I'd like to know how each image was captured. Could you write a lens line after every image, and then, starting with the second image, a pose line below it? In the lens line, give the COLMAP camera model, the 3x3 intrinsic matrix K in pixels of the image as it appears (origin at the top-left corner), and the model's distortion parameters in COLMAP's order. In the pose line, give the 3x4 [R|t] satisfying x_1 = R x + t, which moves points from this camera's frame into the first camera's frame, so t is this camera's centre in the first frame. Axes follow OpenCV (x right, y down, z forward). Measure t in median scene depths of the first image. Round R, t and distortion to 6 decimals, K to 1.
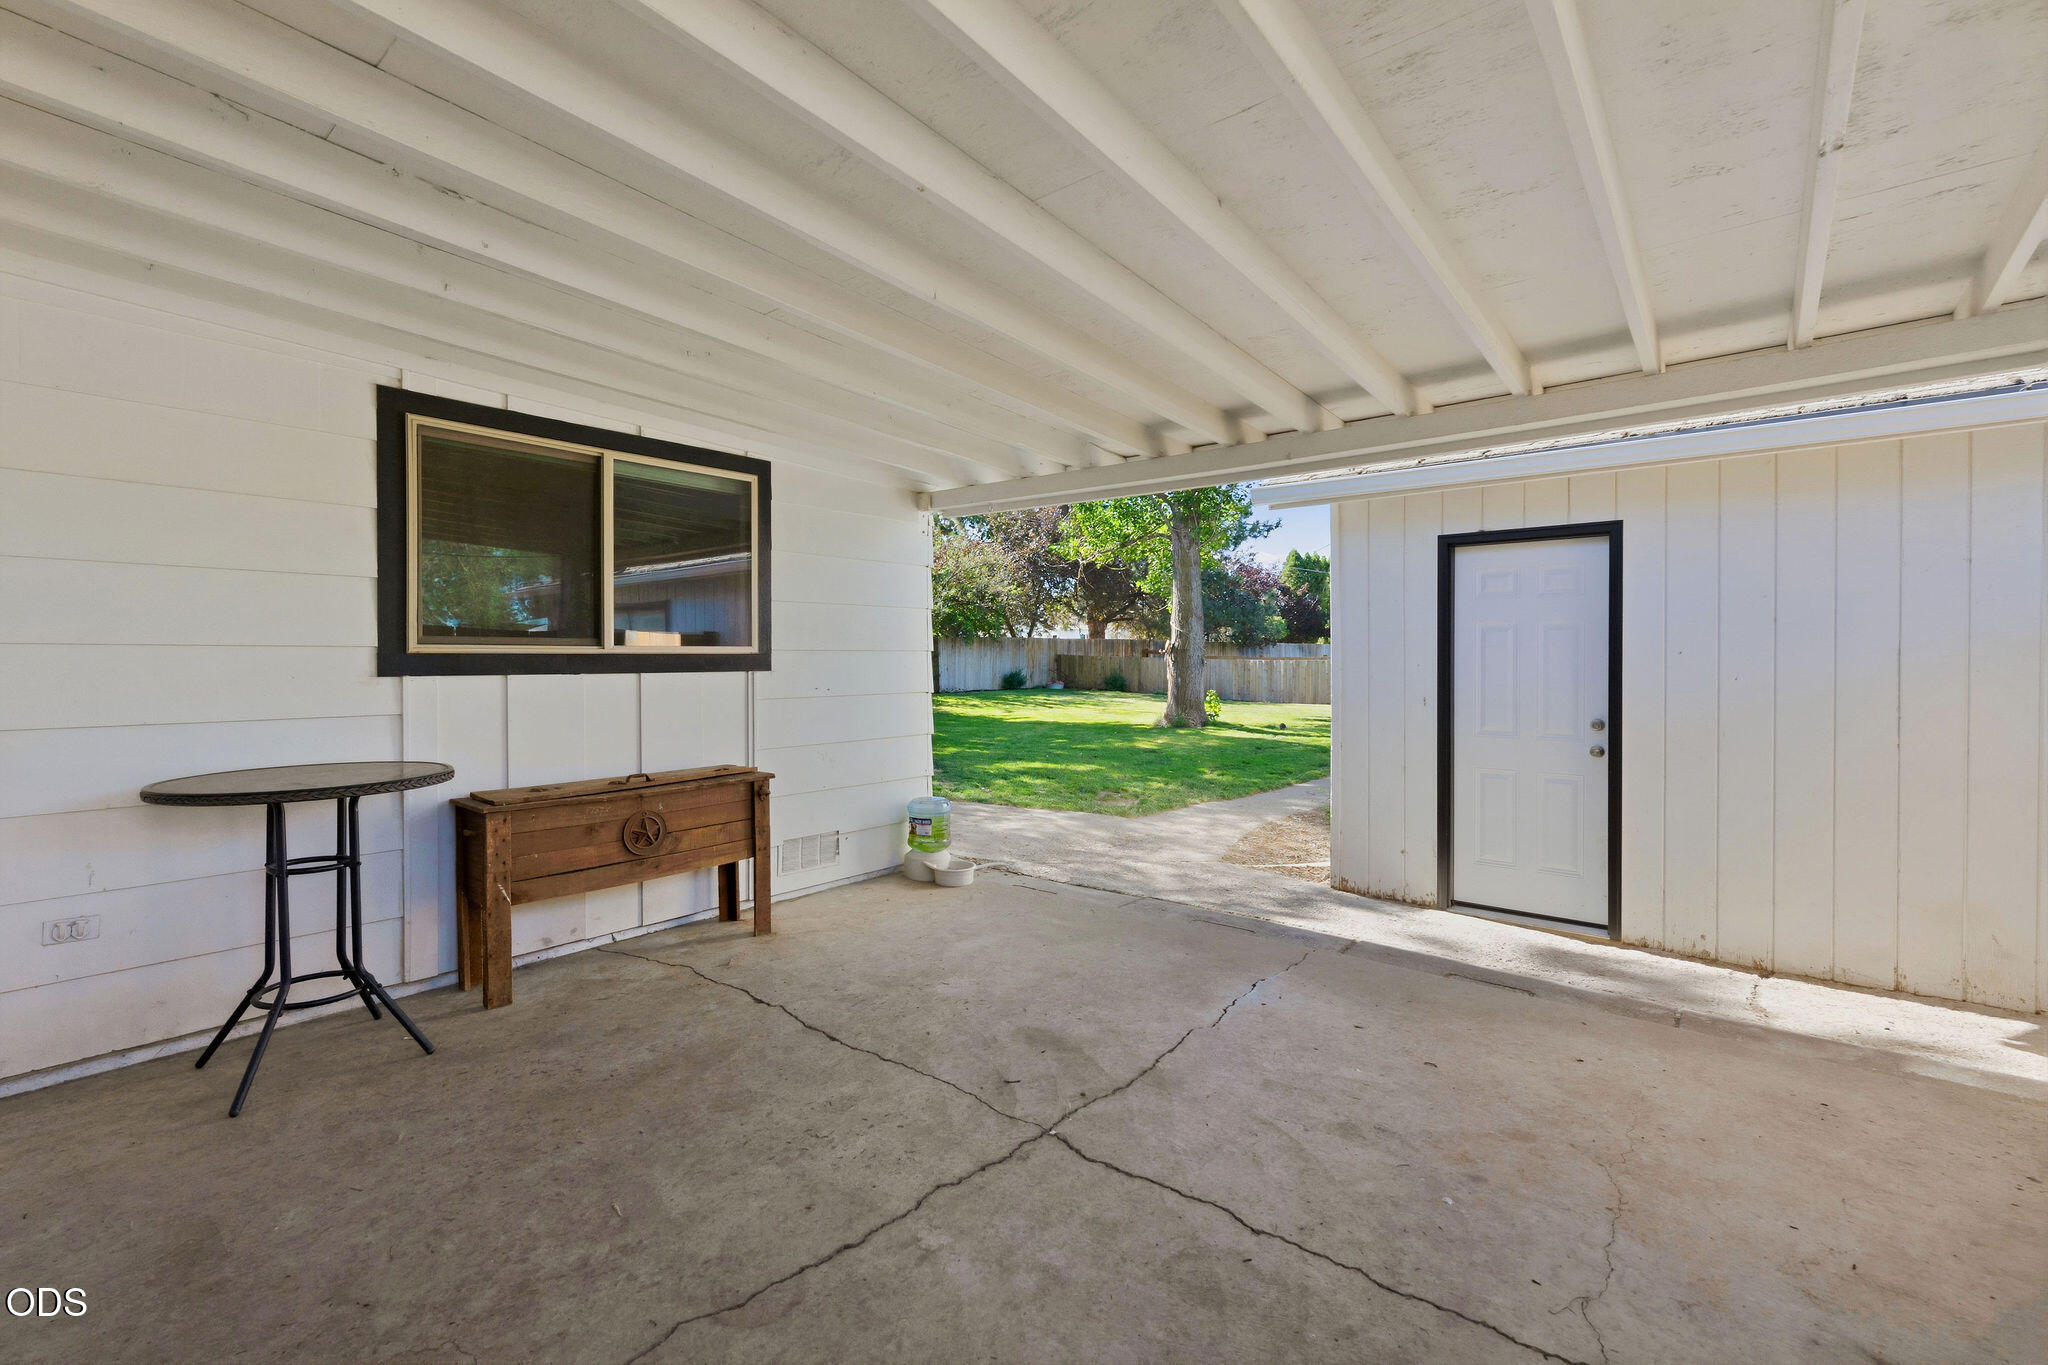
lens RADIAL K [[878.7, 0, 1023.9], [0, 878.7, 673.4], [0, 0, 1]] dist [0.001828, -0.000559]
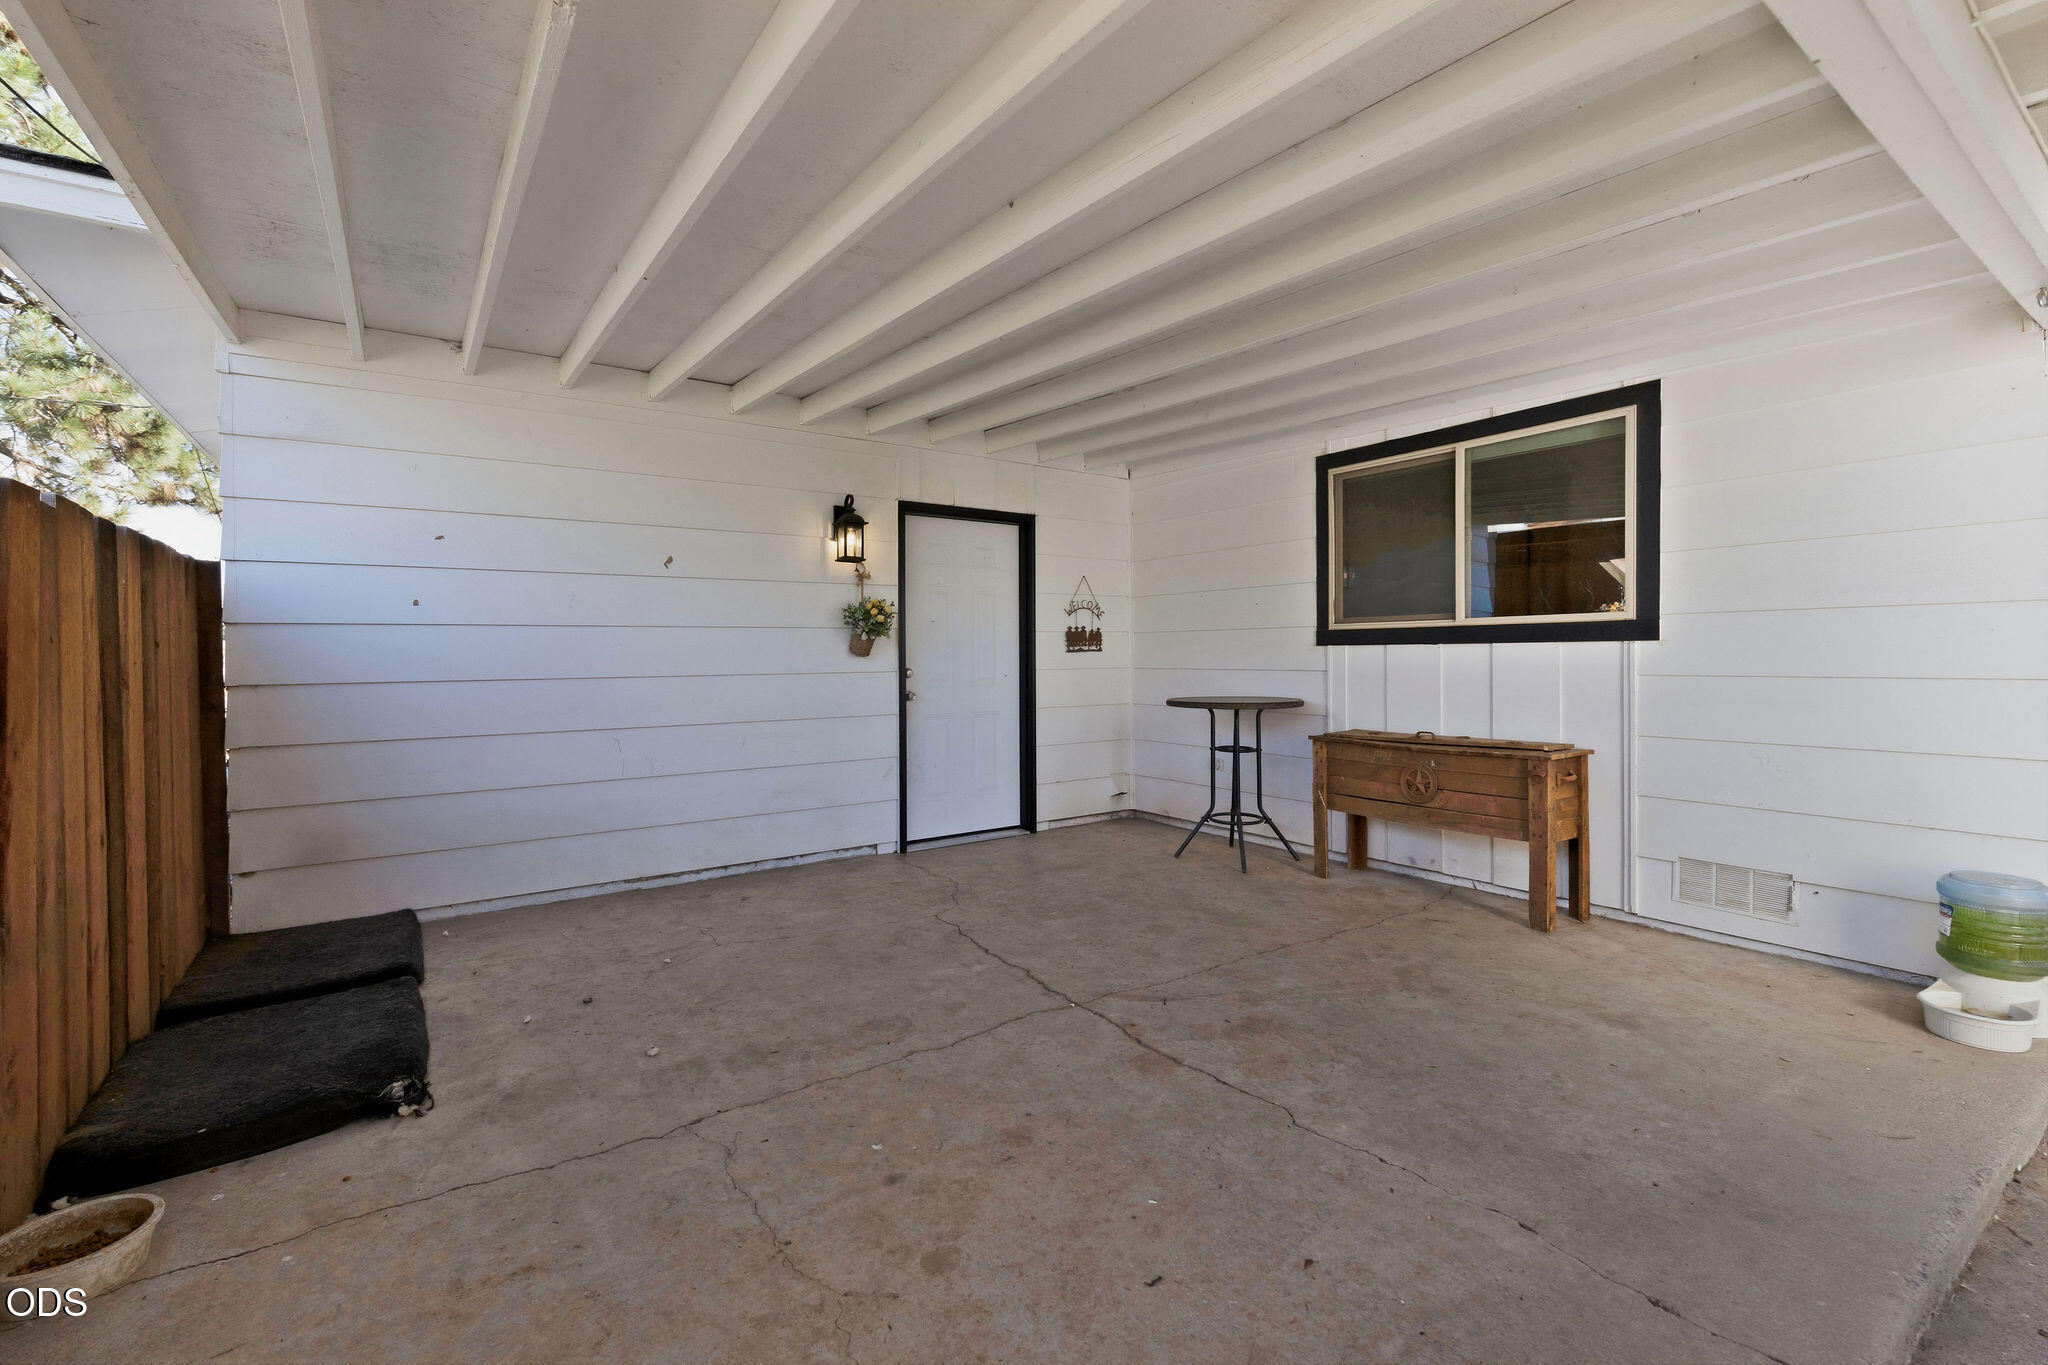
lens RADIAL K [[878.7, 0, 1019.1], [0, 878.7, 666.0], [0, 0, 1]] dist [0.001828, -0.000559]
pose [[-0.267358, 0.015205, -0.963477, 0.890305], [-0.009930, 0.999779, 0.018533, 0.016279], [0.963546, 0.014523, -0.267148, 0.899319]]
